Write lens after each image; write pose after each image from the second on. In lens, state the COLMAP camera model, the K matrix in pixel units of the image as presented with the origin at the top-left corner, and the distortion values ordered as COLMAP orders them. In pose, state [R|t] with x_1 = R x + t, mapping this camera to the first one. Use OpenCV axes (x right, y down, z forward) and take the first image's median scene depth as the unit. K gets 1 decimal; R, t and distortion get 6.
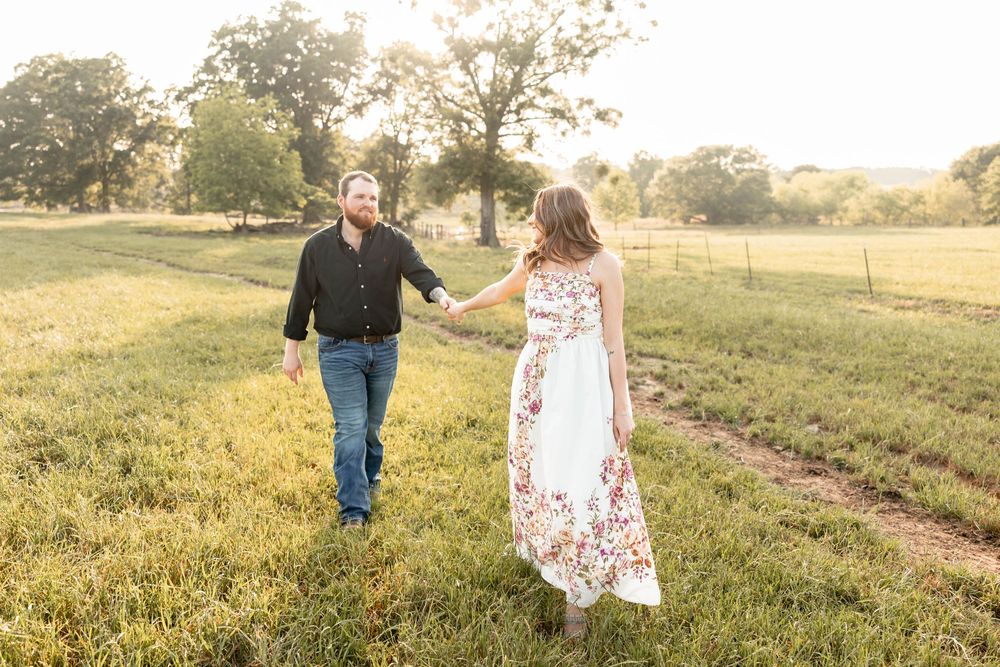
lens RADIAL K [[804.1, 0, 500.0], [0, 804.1, 333.5], [0, 0, 1]] dist [0.000064, 0.002233]
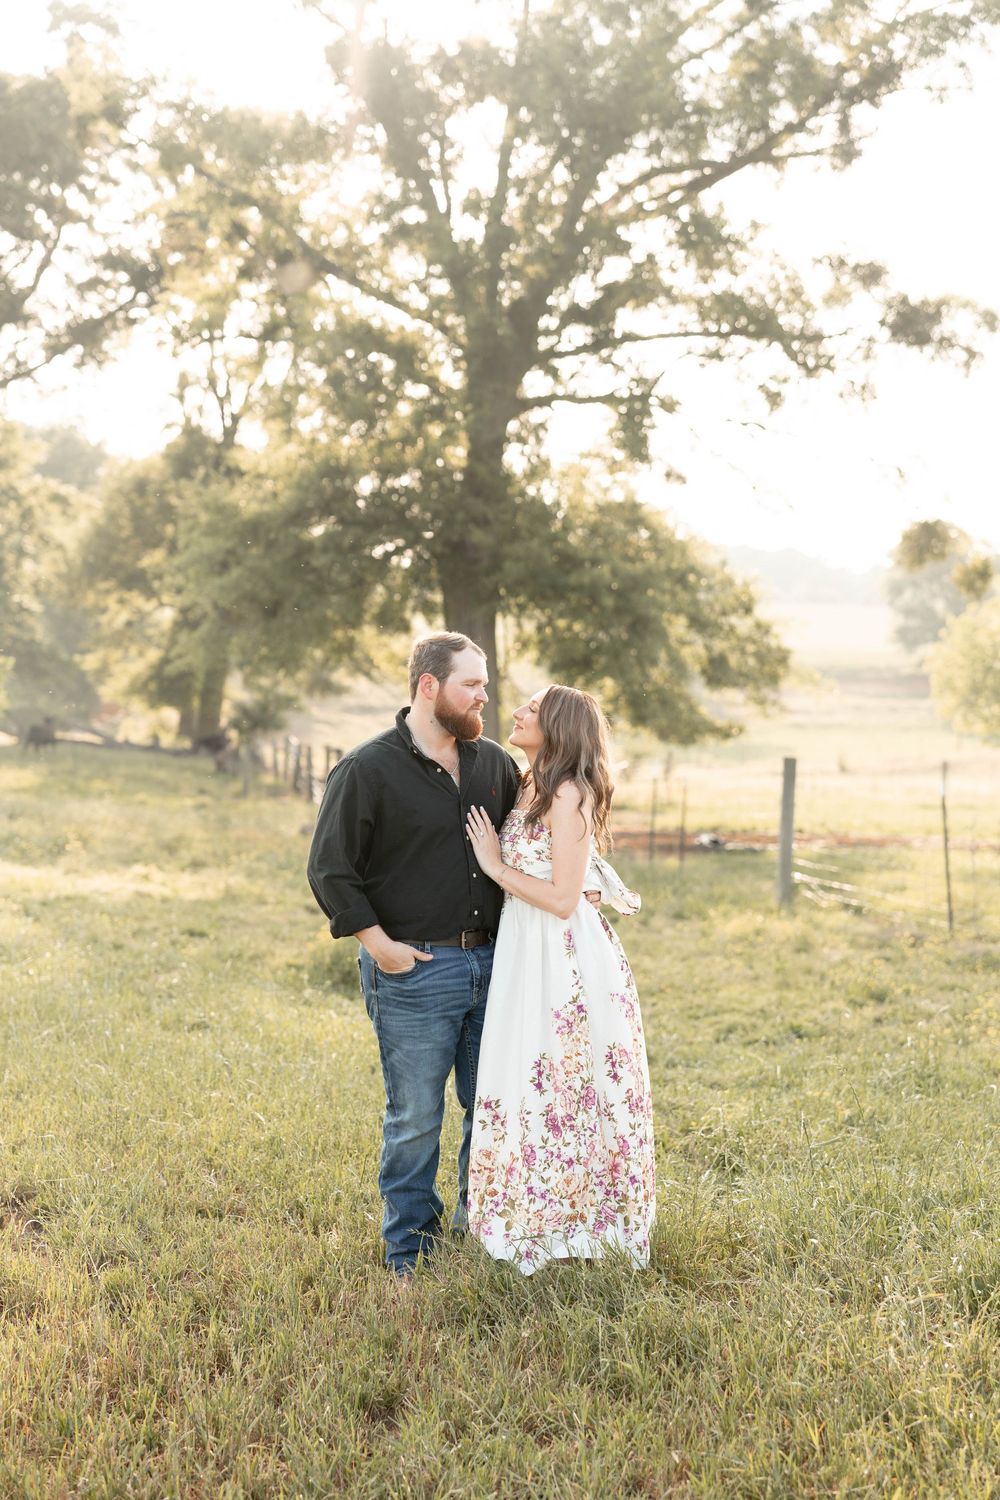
lens RADIAL K [[2787.1, 0, 536.1], [0, 2787.1, 749.9], [0, 0, 1]] dist [0.000493, 0.035083]
pose [[0.999164, 0.011638, -0.039194, 0.022938], [-0.016860, 0.990610, -0.135672, -0.009076], [0.037247, 0.136220, 0.989978, 0.077146]]
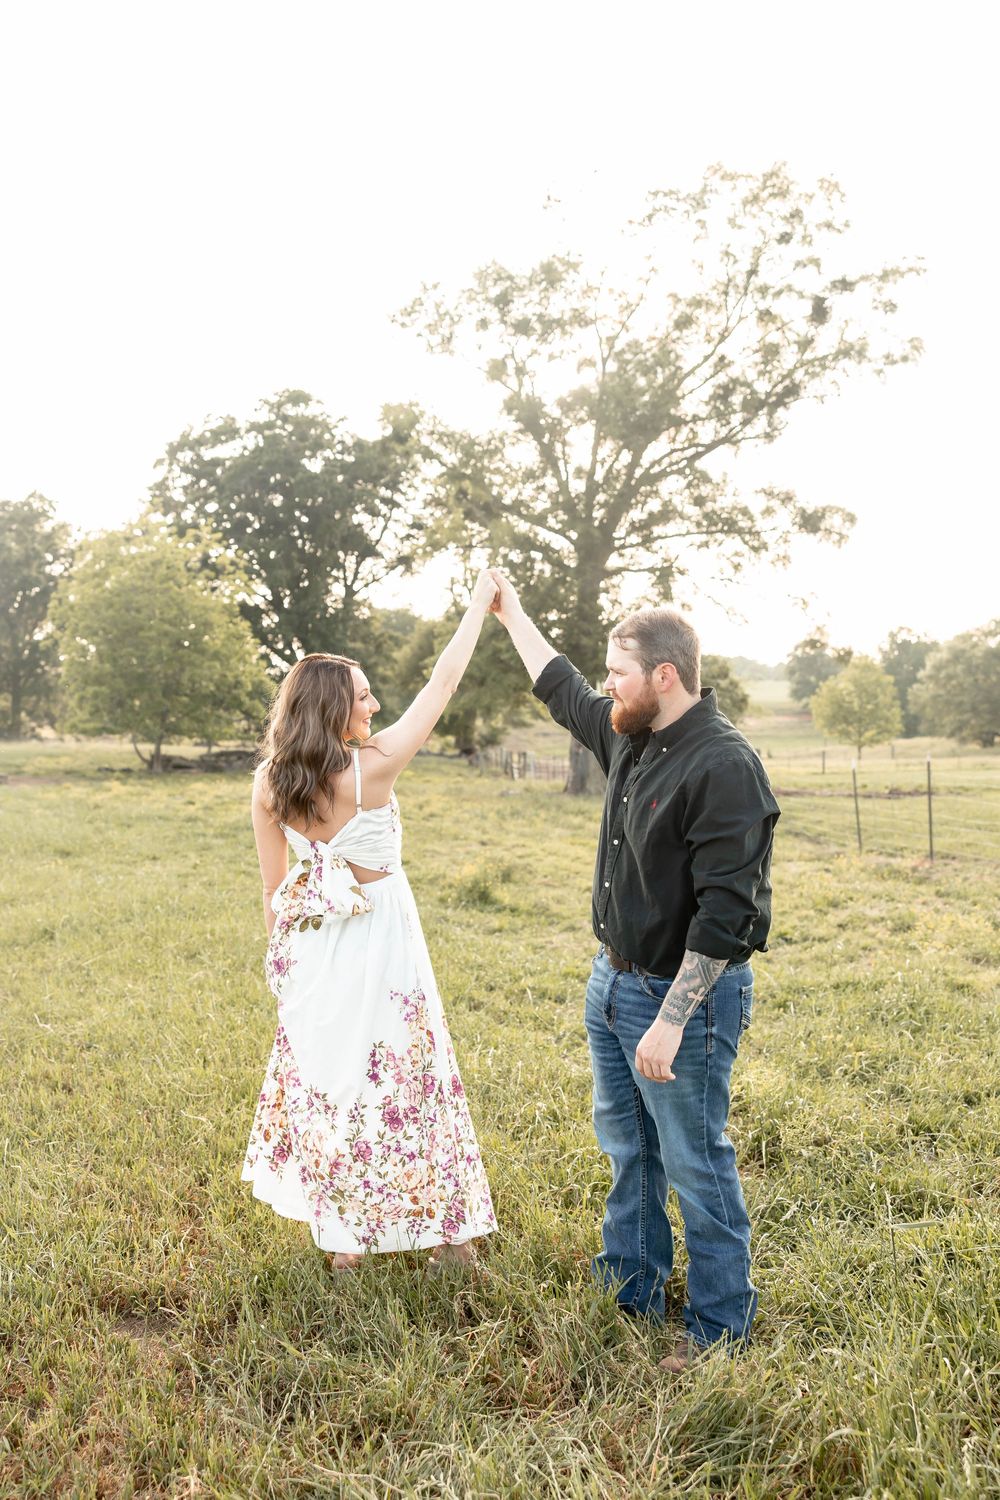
lens RADIAL K [[1265.5, 0, 500.0], [0, 1265.5, 750.0], [0, 0, 1]] dist [0.004049, 0.001156]
pose [[0.990446, -0.013775, -0.137208, 0.023177], [-0.005221, 0.990539, -0.137132, -0.015756], [0.137799, 0.136539, 0.981004, 0.130754]]
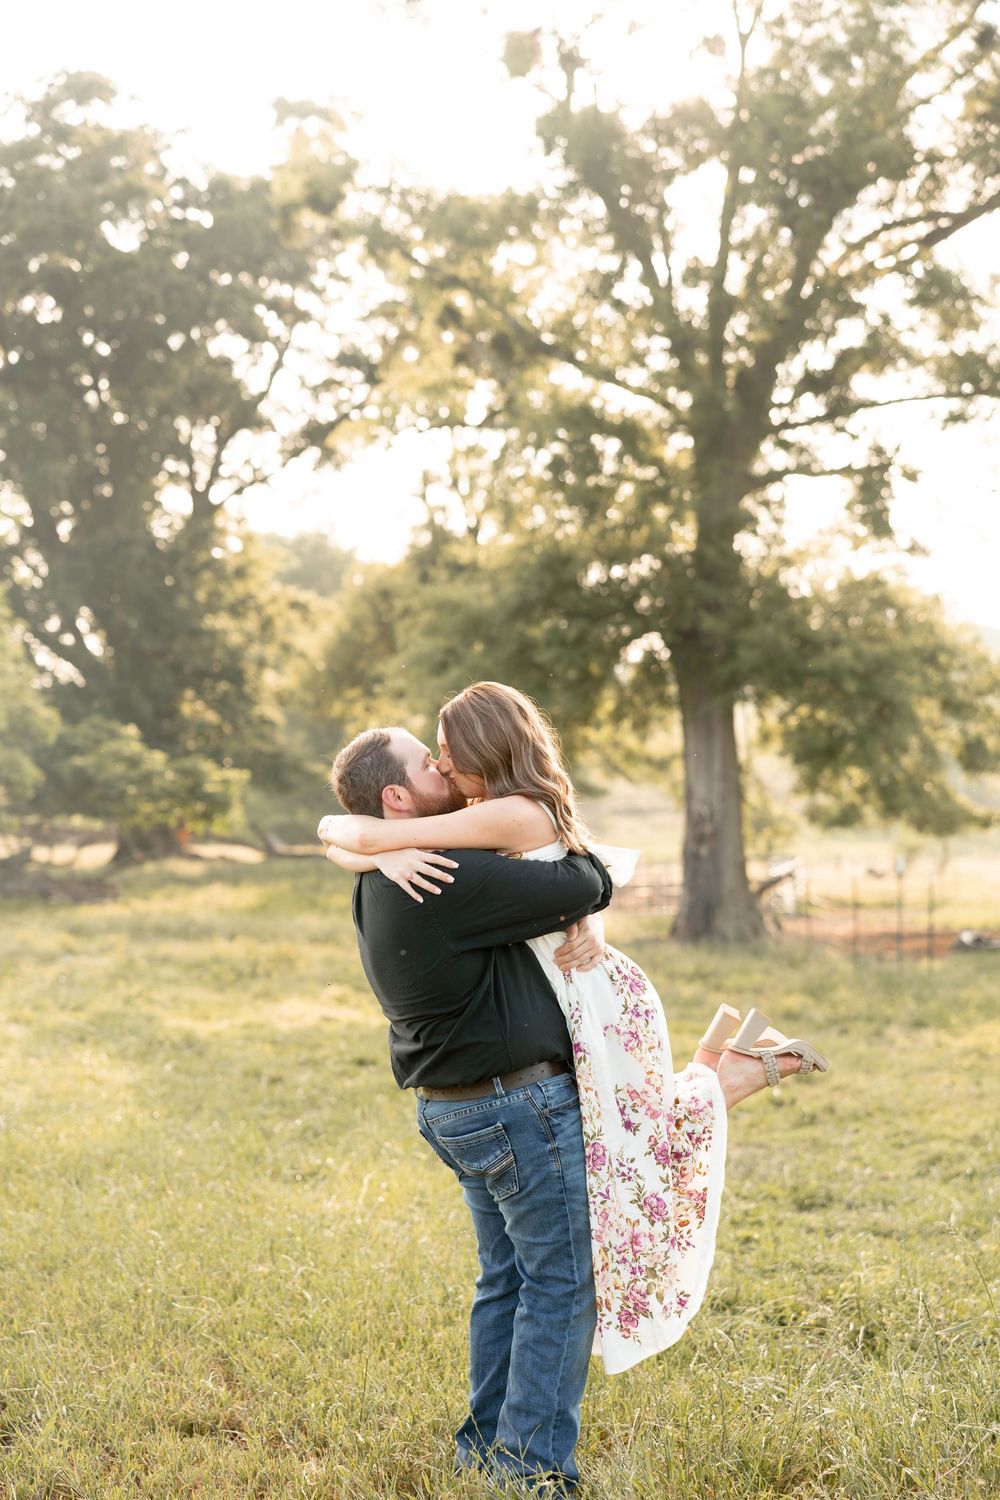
lens RADIAL K [[2875.7, 0, 498.5], [0, 2875.7, 789.3], [0, 0, 1]] dist [0.016820, -0.041503]
pose [[0.988515, -0.027200, -0.148658, 0.028386], [0.003635, 0.987665, -0.156542, -0.010935], [0.151082, 0.154204, 0.976420, 0.090629]]
